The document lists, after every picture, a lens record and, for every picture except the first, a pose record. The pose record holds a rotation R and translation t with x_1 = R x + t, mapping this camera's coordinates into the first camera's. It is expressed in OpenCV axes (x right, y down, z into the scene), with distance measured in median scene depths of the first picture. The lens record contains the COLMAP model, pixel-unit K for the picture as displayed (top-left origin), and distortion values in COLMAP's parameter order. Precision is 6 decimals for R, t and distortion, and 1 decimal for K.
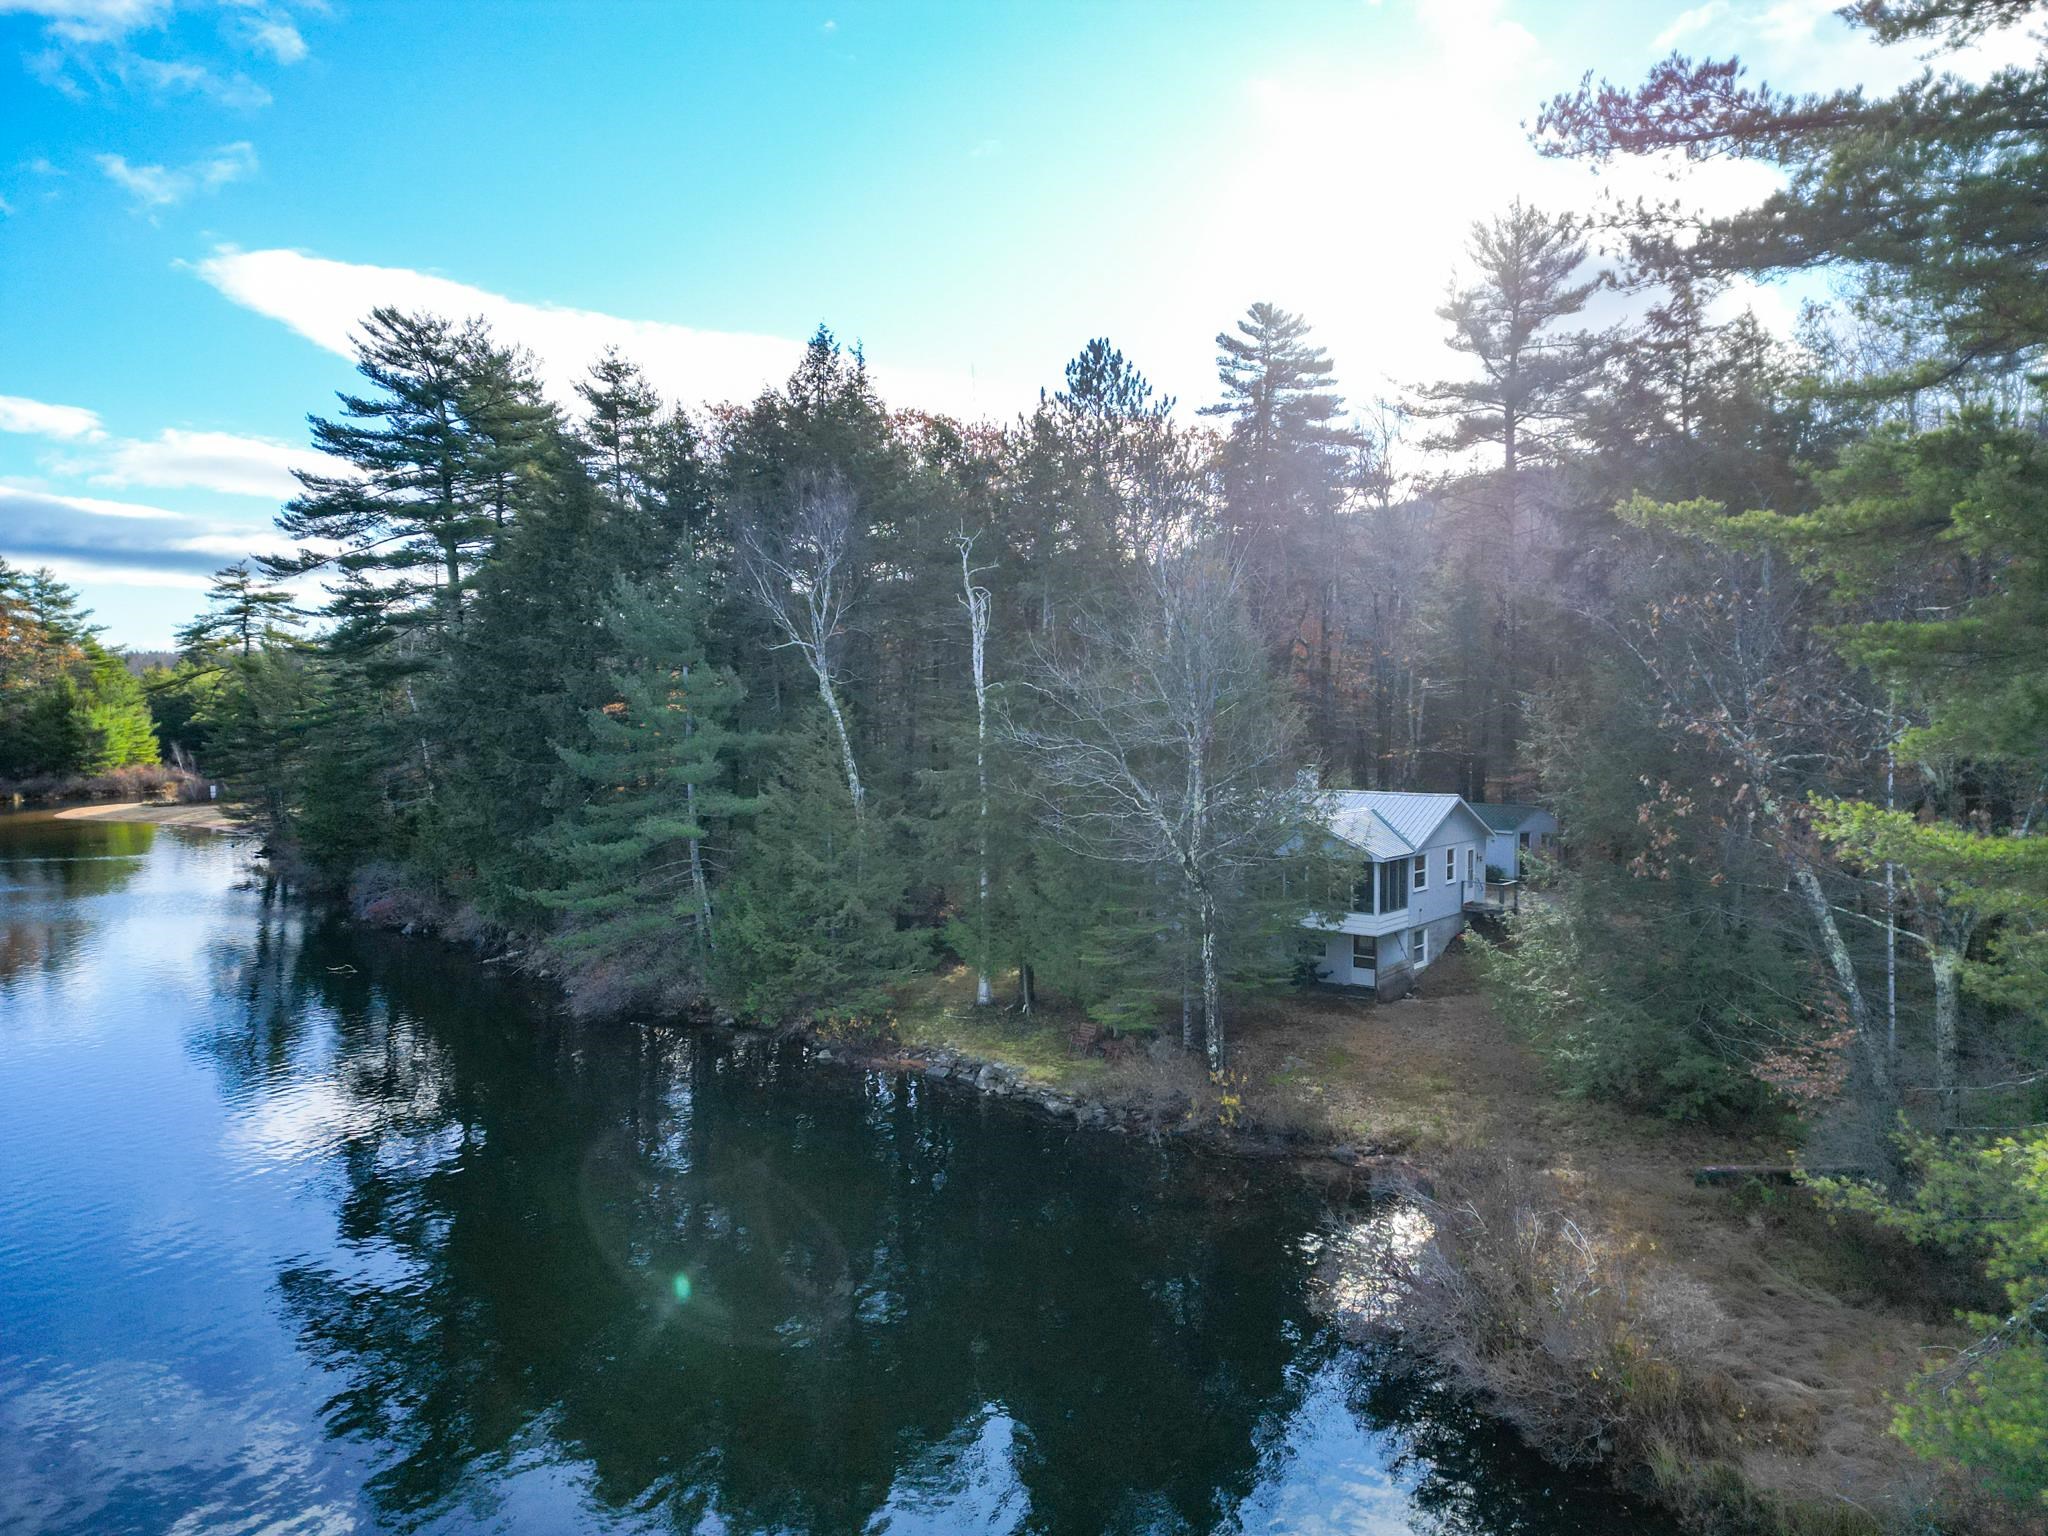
lens RADIAL K [[1433.3, 0, 1024.0], [0, 1433.3, 768.0], [0, 0, 1]] dist [0.098449, -0.001020]
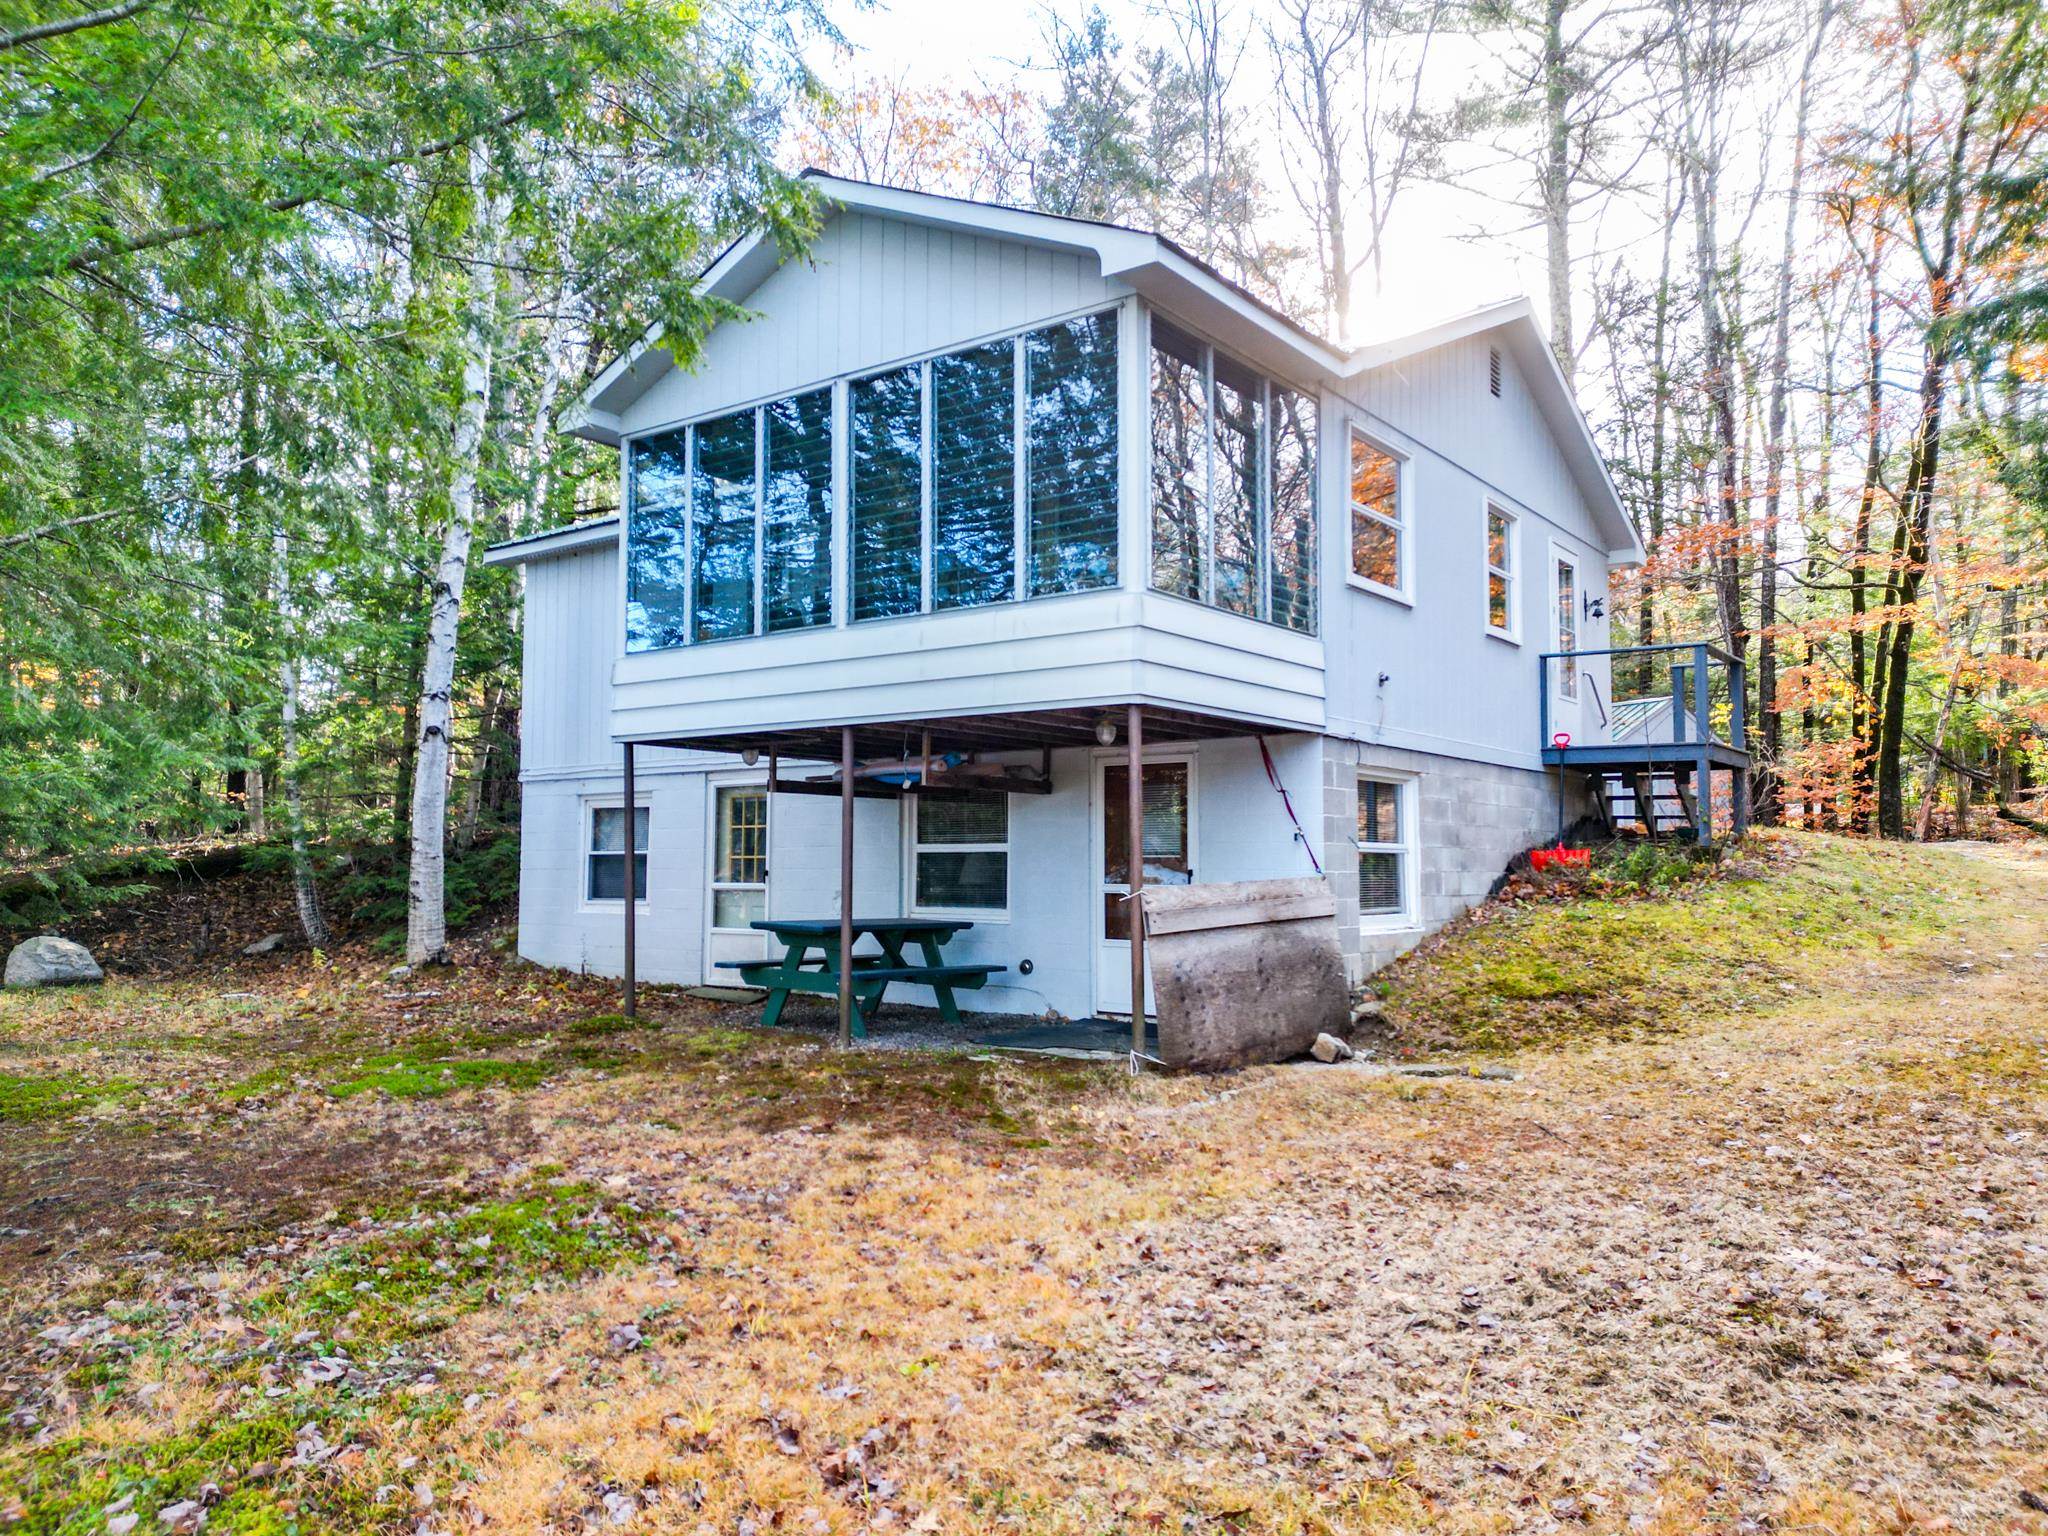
lens RADIAL K [[1433.3, 0, 1024.0], [0, 1433.3, 768.0], [0, 0, 1]] dist [0.098449, -0.001020]
pose [[0.999996, -0.000739, 0.002878, 0.283025], [0.001042, 0.994278, -0.106819, 0.177988], [-0.002783, 0.106822, 0.994274, 1.011381]]
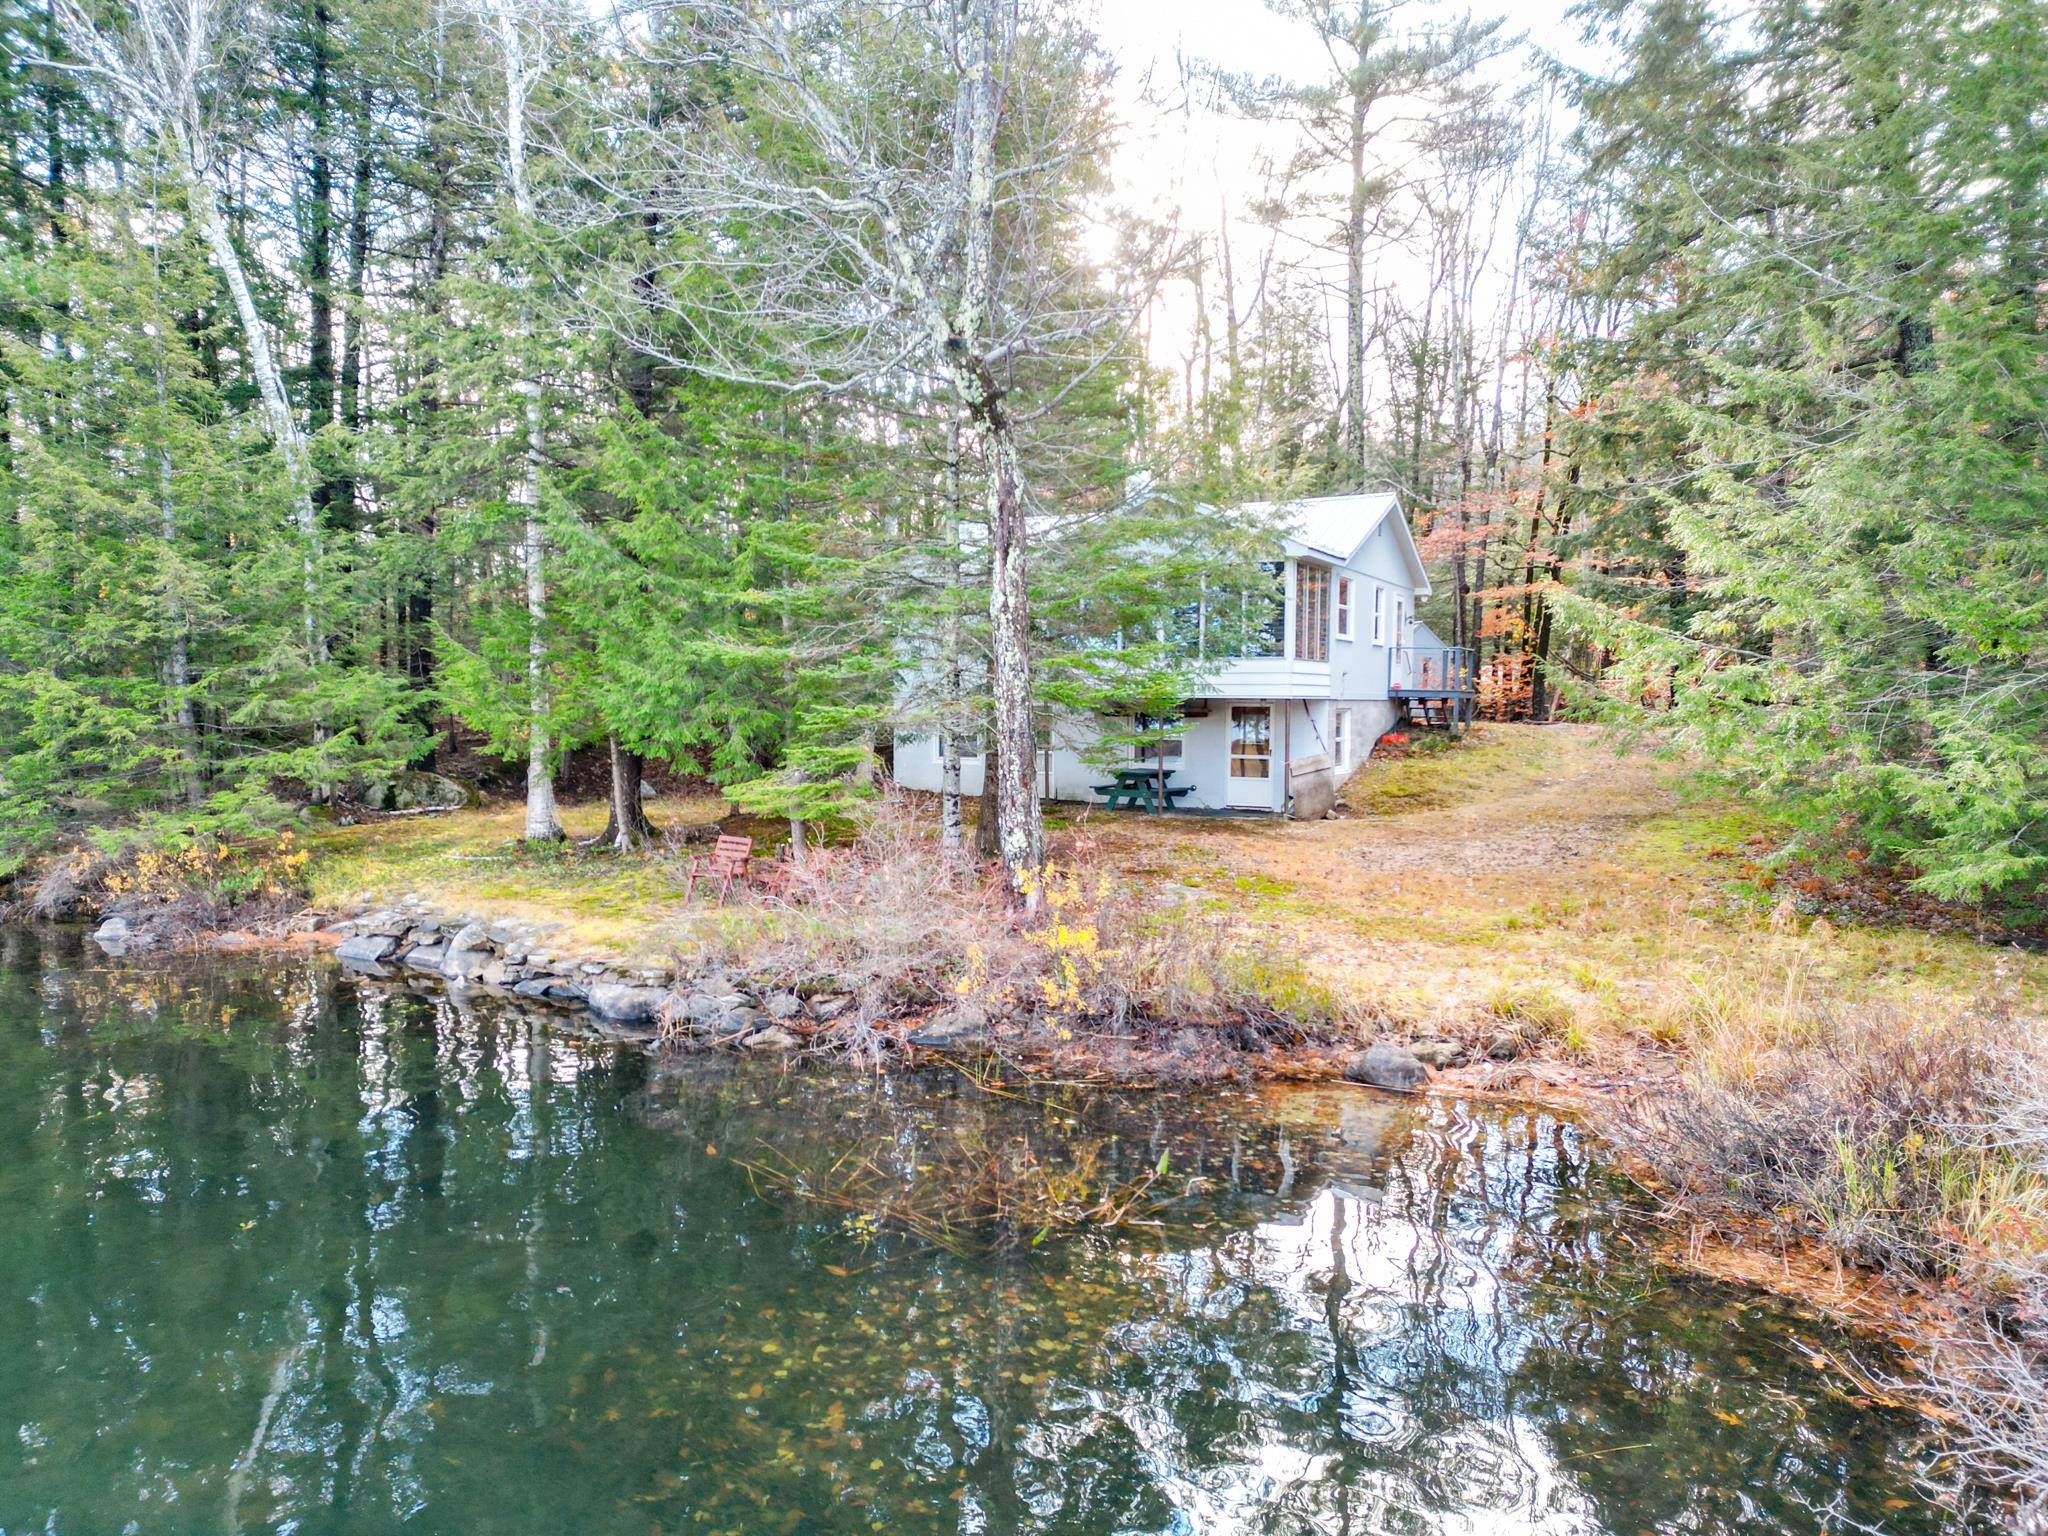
lens RADIAL K [[1433.3, 0, 1024.0], [0, 1433.3, 768.0], [0, 0, 1]] dist [0.098449, -0.001020]
pose [[0.984387, -0.005658, 0.175927, 0.062049], [0.004248, 0.999956, 0.008392, 0.170329], [-0.175966, -0.007513, 0.984368, 0.596628]]
